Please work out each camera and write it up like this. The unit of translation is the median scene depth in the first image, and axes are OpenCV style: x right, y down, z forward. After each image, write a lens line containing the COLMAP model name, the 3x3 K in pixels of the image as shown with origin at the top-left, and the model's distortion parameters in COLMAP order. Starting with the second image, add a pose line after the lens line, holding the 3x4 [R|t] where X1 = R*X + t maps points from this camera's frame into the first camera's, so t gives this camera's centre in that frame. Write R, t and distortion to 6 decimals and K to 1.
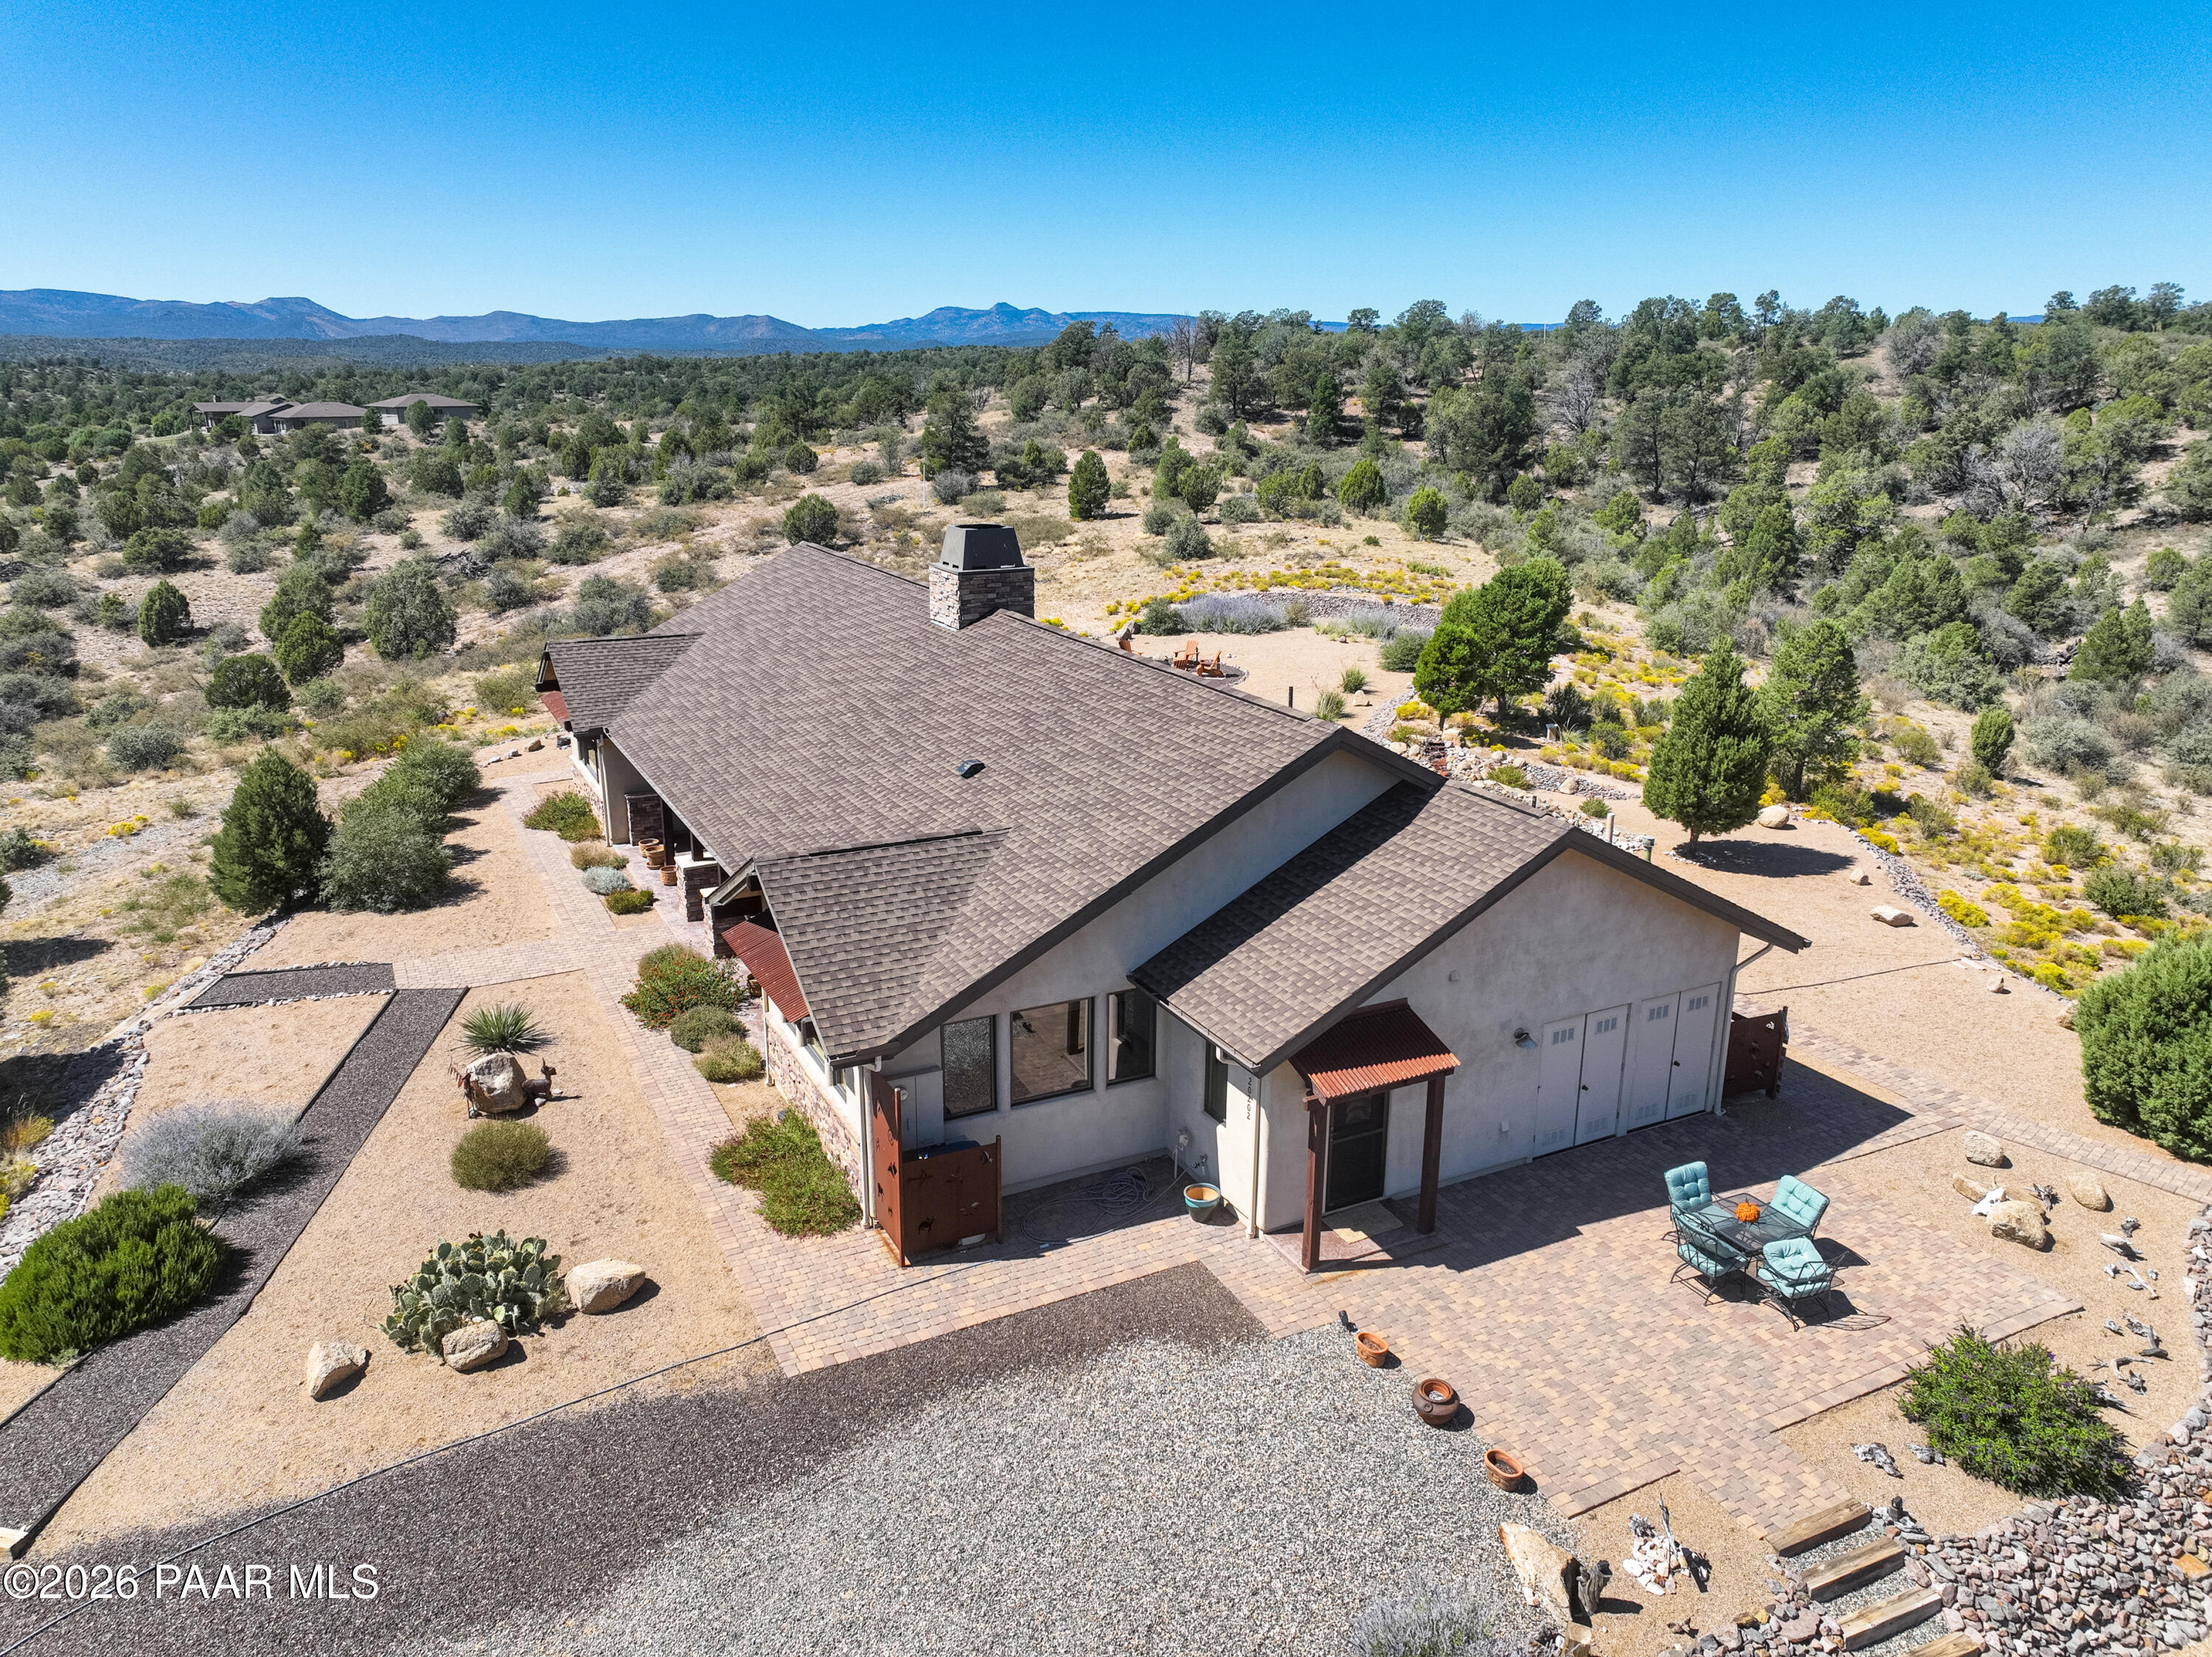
lens RADIAL K [[1557.4, 0, 1107.0], [0, 1557.4, 824.5], [0, 0, 1]] dist [-0.001990, 0.018616]
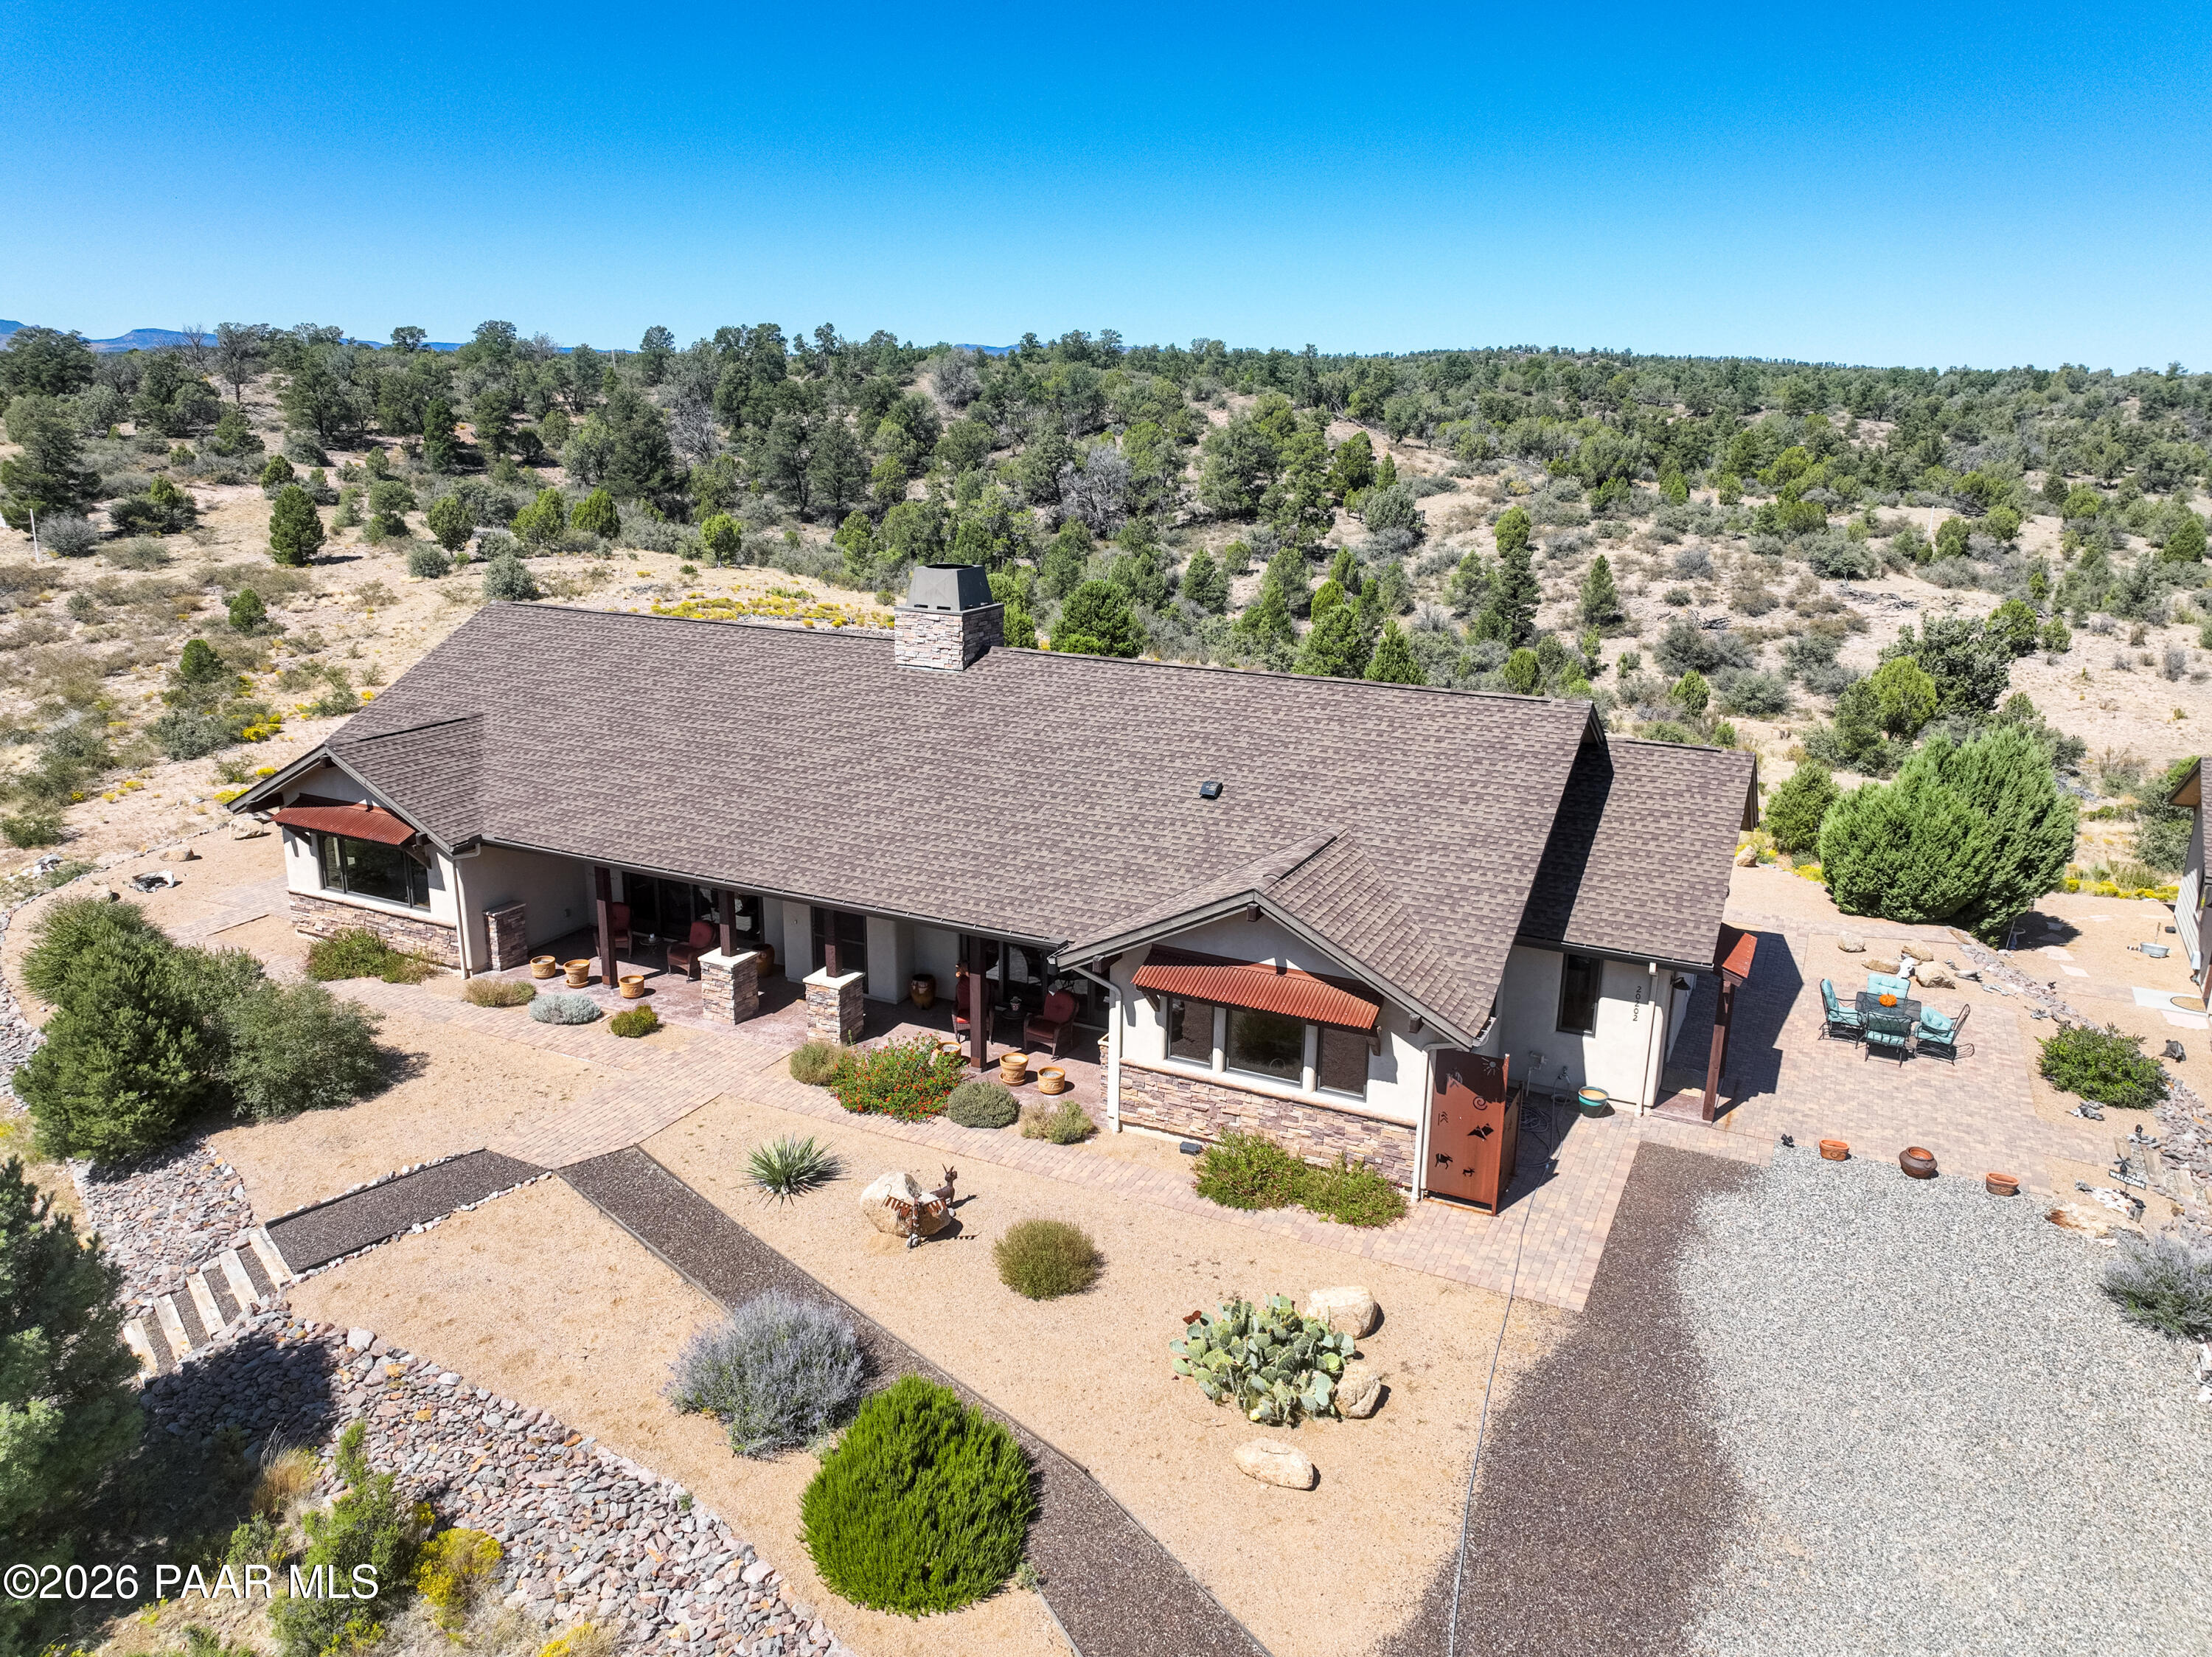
lens RADIAL K [[1557.4, 0, 1108.6], [0, 1557.4, 826.4], [0, 0, 1]] dist [-0.001990, 0.018616]
pose [[0.799942, -0.154017, 0.579975, -0.117689], [0.160874, 0.986164, 0.039994, -0.010000], [-0.578110, 0.061310, 0.813652, 0.028306]]
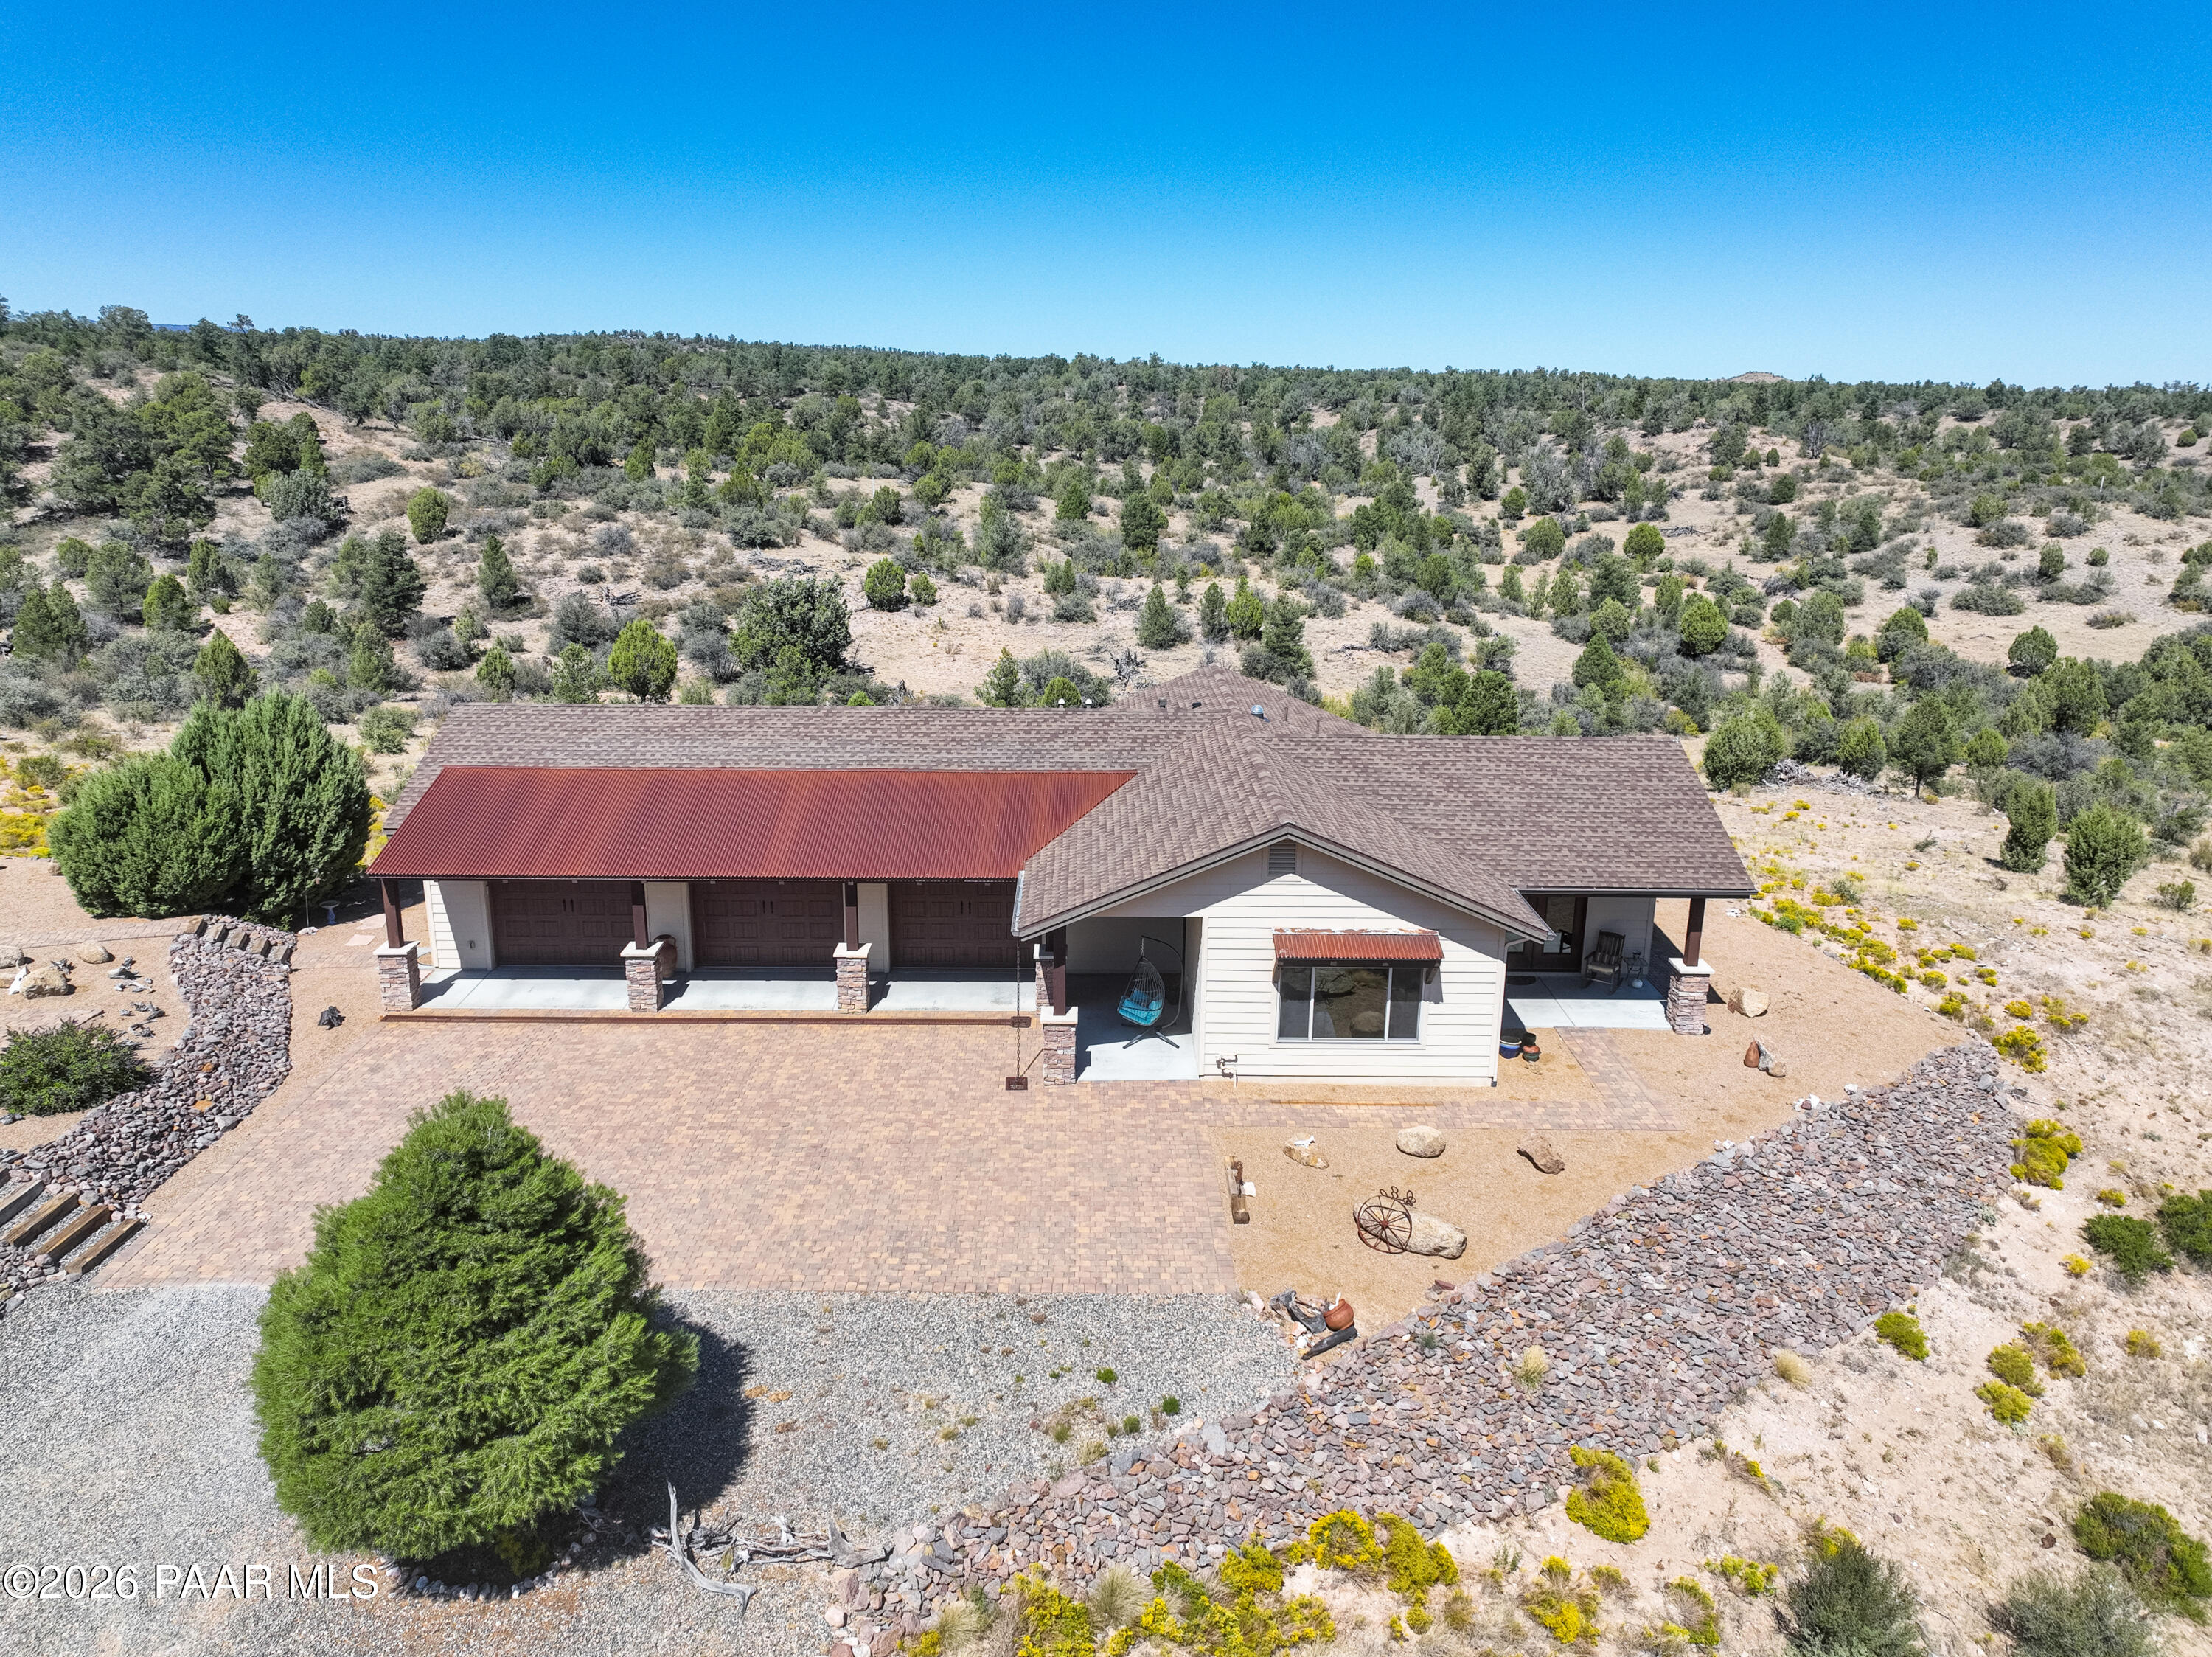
lens RADIAL K [[1557.4, 0, 1108.6], [0, 1557.4, 826.5], [0, 0, 1]] dist [-0.001990, 0.018616]
pose [[0.399301, -0.245091, 0.883453, -0.025129], [0.250721, 0.956065, 0.151914, 0.019593], [-0.881871, 0.160841, 0.443208, -0.052500]]
